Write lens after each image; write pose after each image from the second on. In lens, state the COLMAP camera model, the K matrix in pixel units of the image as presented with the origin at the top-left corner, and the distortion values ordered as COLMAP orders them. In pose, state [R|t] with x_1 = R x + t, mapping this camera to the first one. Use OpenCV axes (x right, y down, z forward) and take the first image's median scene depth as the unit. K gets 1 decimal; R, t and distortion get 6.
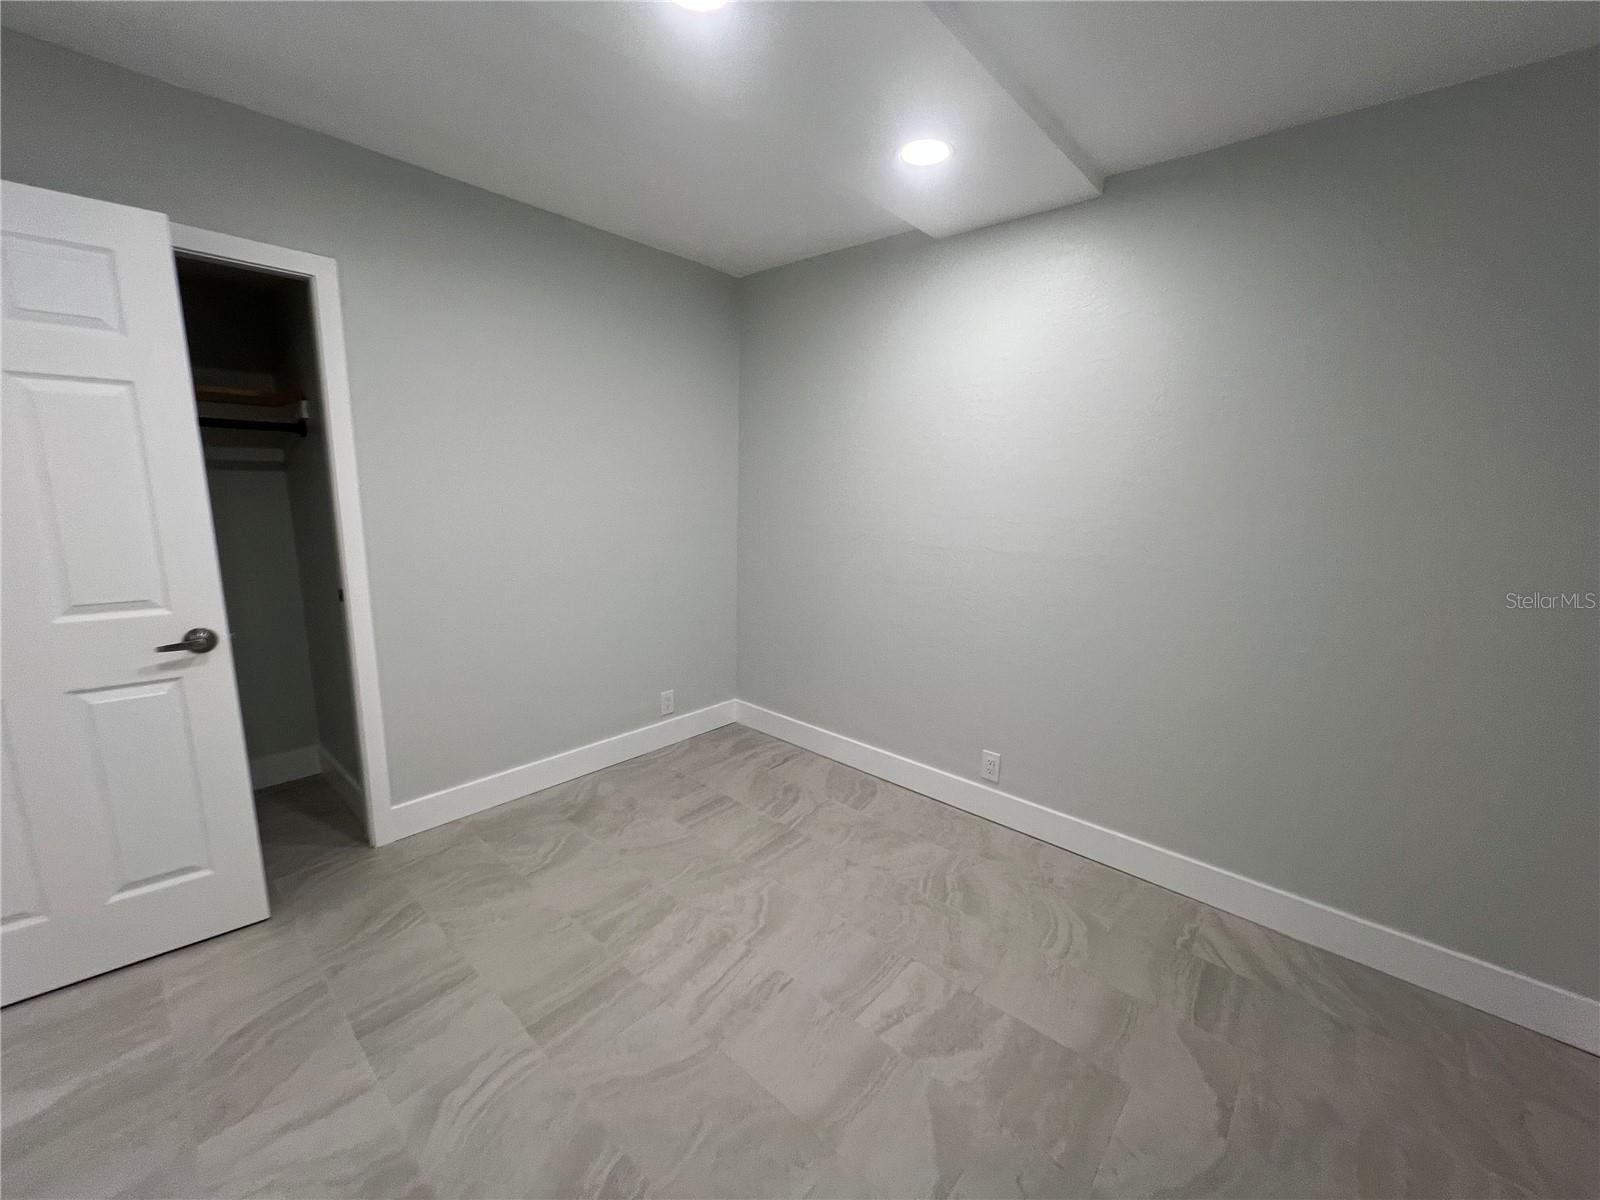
lens RADIAL K [[641.9, 0, 799.8], [0, 641.9, 603.7], [0, 0, 1]] dist [-0.000881, 0.000158]
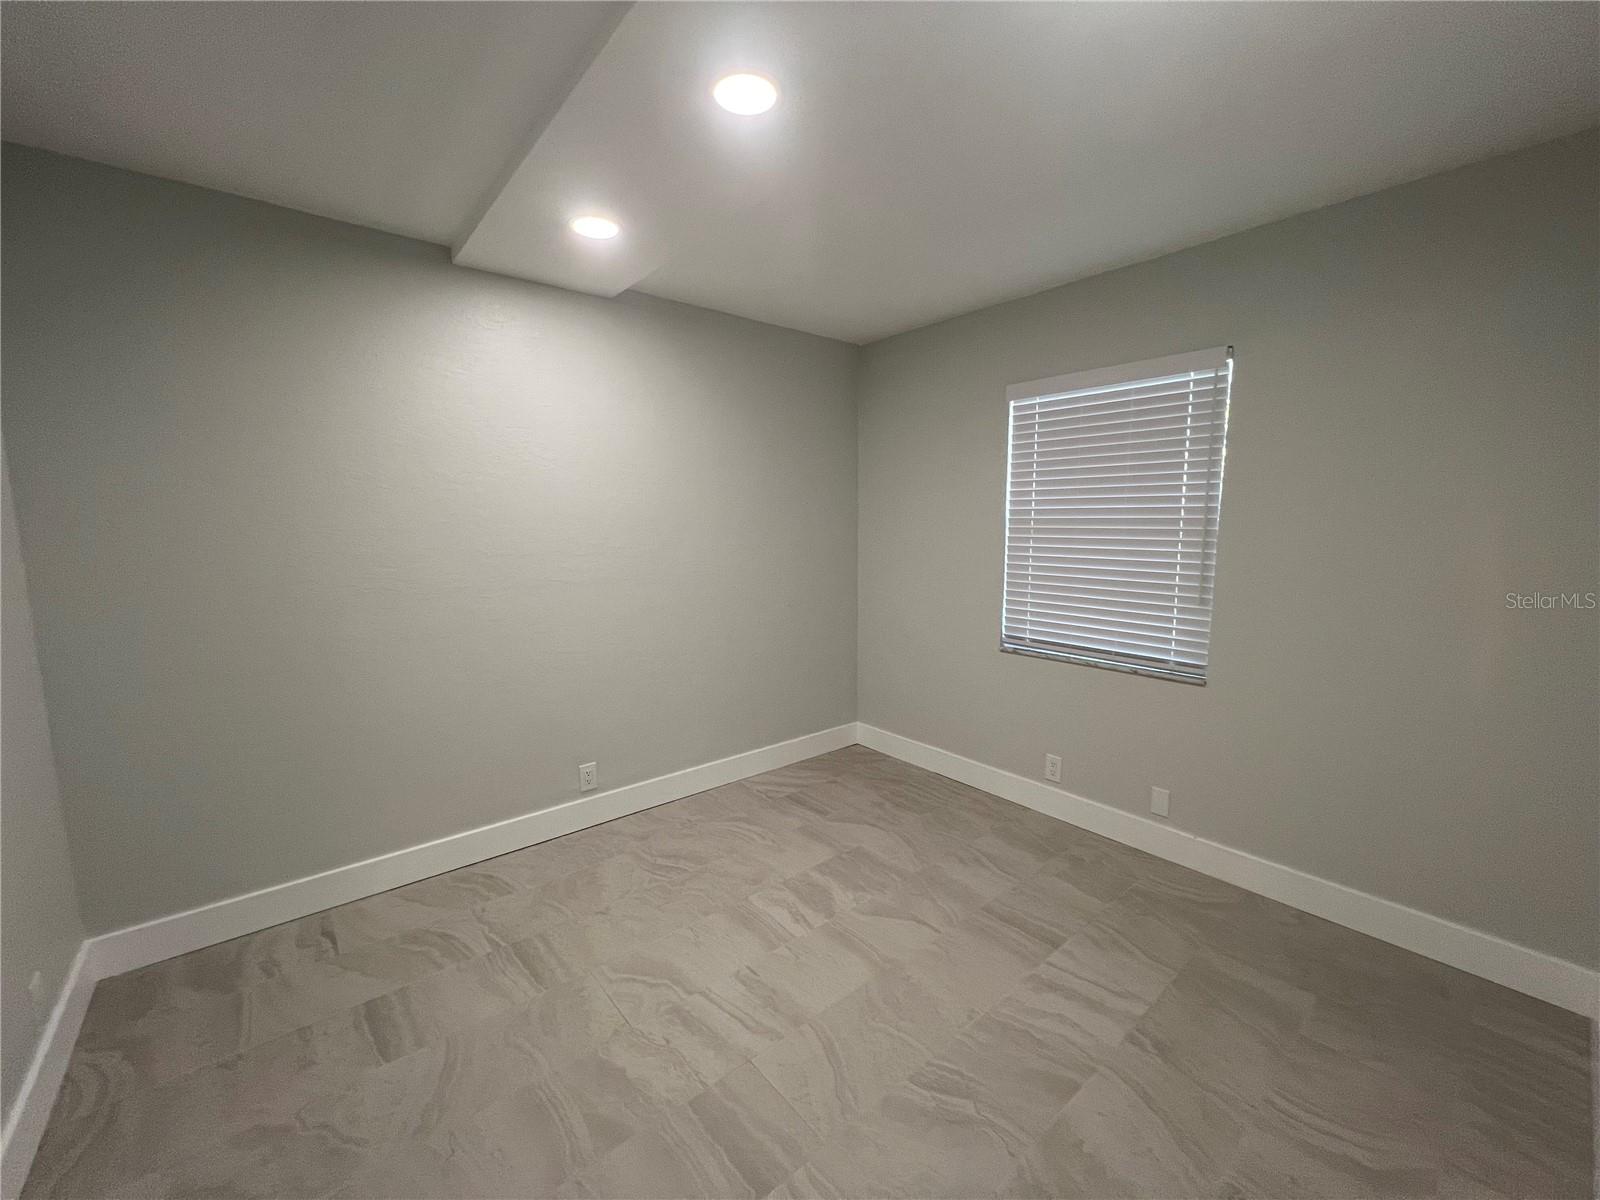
lens RADIAL K [[641.9, 0, 799.8], [0, 641.9, 603.7], [0, 0, 1]] dist [-0.000881, 0.000158]
pose [[0.151869, -0.153453, 0.976416, -0.936156], [0.197970, 0.972579, 0.122058, -0.132182], [-0.968372, 0.174764, 0.178084, 0.579346]]
